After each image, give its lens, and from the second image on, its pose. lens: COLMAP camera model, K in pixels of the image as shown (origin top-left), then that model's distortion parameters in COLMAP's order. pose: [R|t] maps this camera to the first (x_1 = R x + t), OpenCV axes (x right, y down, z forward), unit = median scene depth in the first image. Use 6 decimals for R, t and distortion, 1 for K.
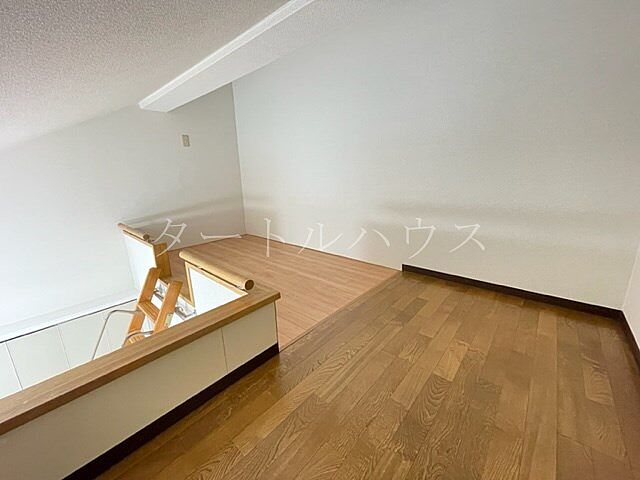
lens RADIAL K [[259.8, 0, 319.2], [0, 259.8, 238.5], [0, 0, 1]] dist [0.001118, -0.001022]
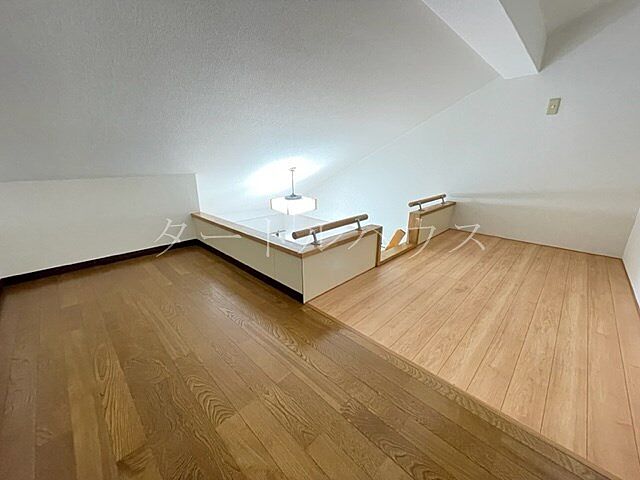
lens RADIAL K [[259.8, 0, 319.9], [0, 259.8, 237.5], [0, 0, 1]] dist [0.001118, -0.001022]
pose [[-0.047625, 0.323634, -0.944983, 0.475669], [-0.251288, 0.911748, 0.324916, -0.135820], [0.966740, 0.252937, 0.037903, 0.514783]]
